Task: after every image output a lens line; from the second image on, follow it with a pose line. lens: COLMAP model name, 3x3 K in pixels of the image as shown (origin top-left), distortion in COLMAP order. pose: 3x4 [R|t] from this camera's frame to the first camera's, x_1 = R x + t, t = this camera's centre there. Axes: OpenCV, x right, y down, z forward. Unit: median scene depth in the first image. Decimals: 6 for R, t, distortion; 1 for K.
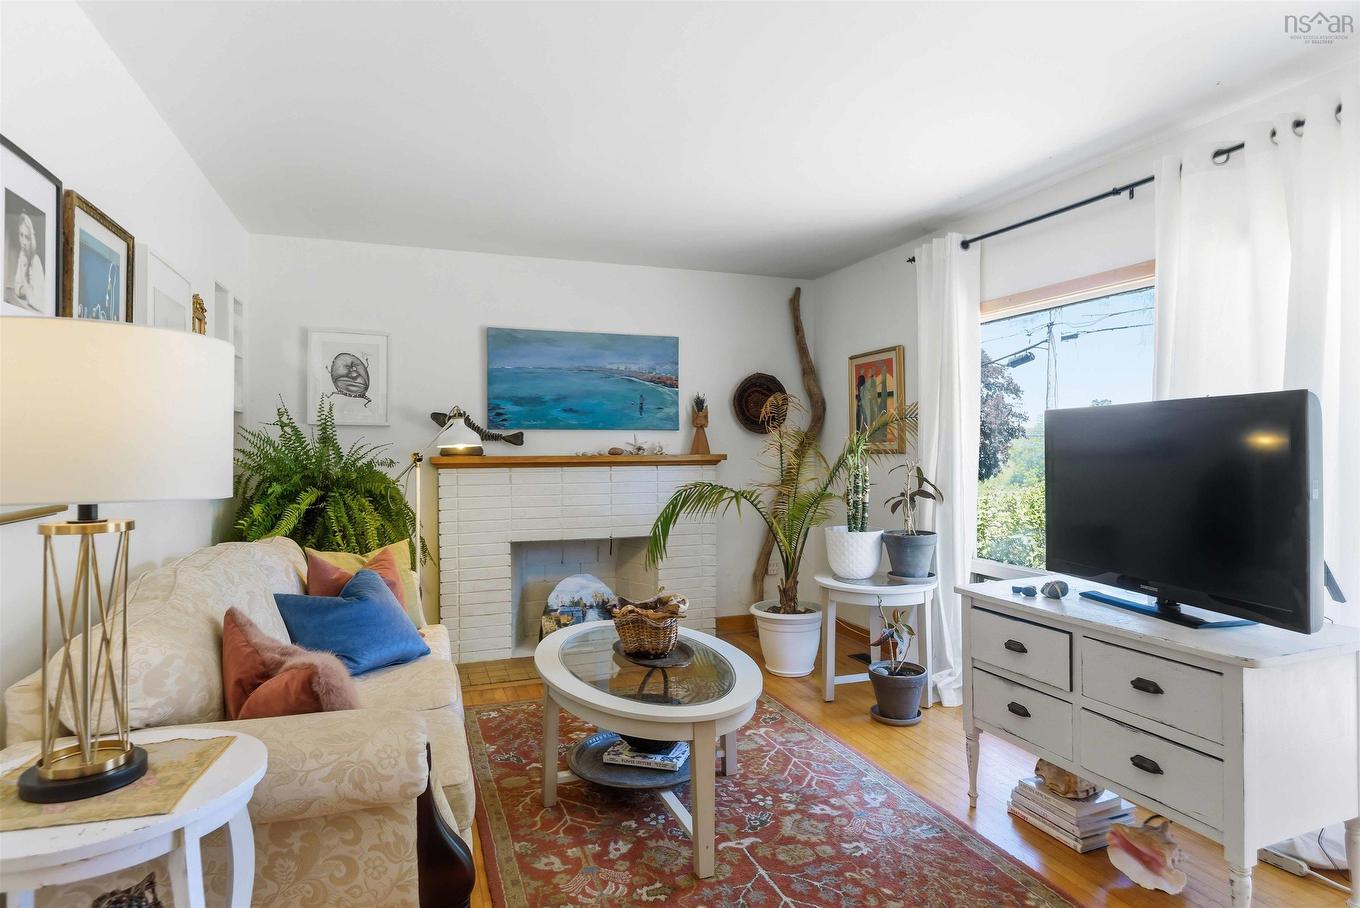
lens RADIAL K [[746.3, 0, 681.4], [0, 746.3, 446.1], [0, 0, 1]] dist [-0.006185, -0.002626]
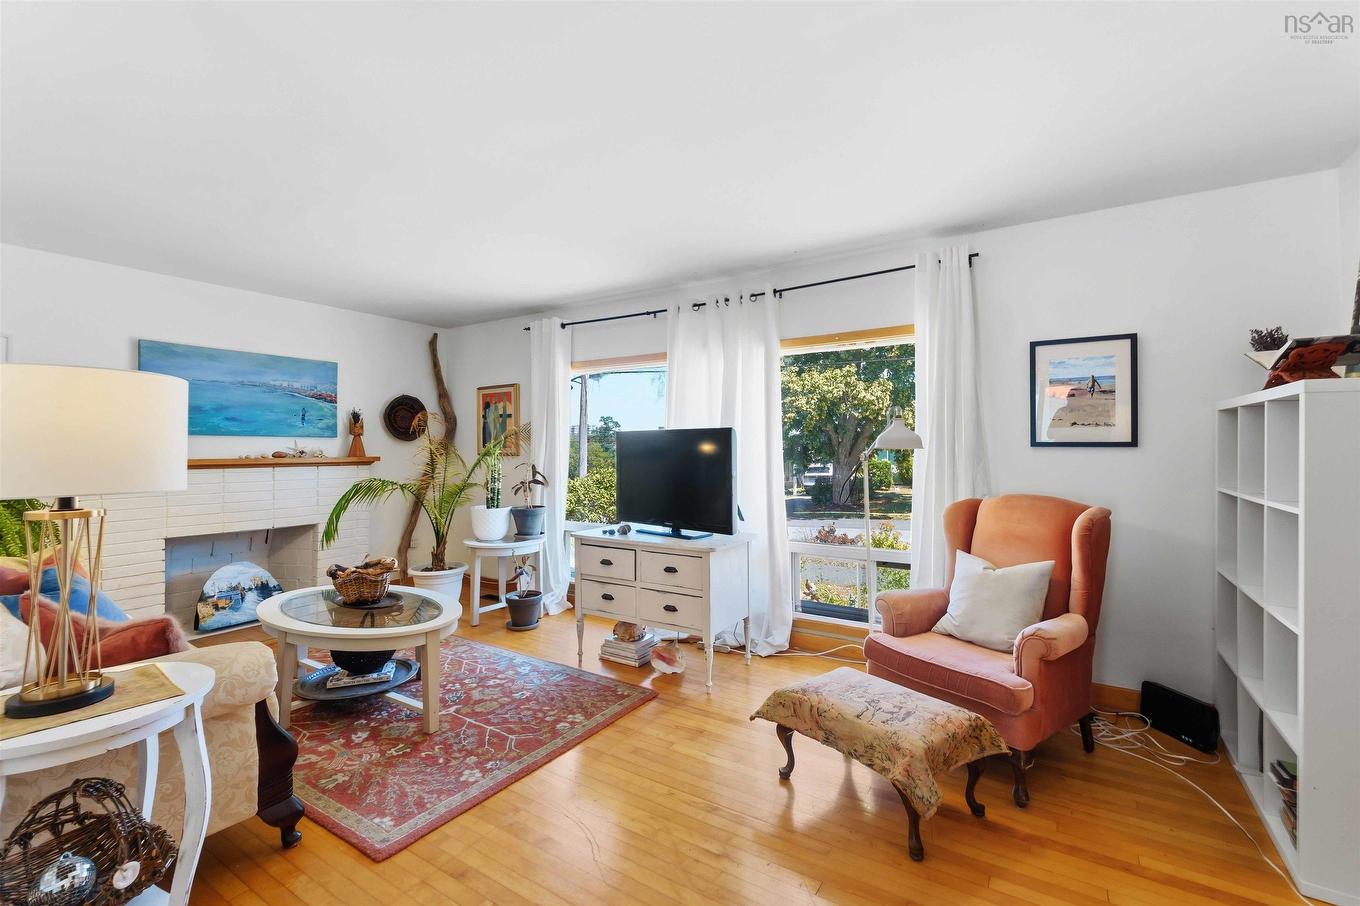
lens RADIAL K [[575.9, 0, 681.9], [0, 575.9, 443.7], [0, 0, 1]] dist [0.004851, -0.000015]
pose [[0.803263, 0.008986, 0.595556, -0.175391], [-0.003371, 0.999939, -0.010539, -0.004145], [-0.595615, 0.006458, 0.803244, -0.173630]]
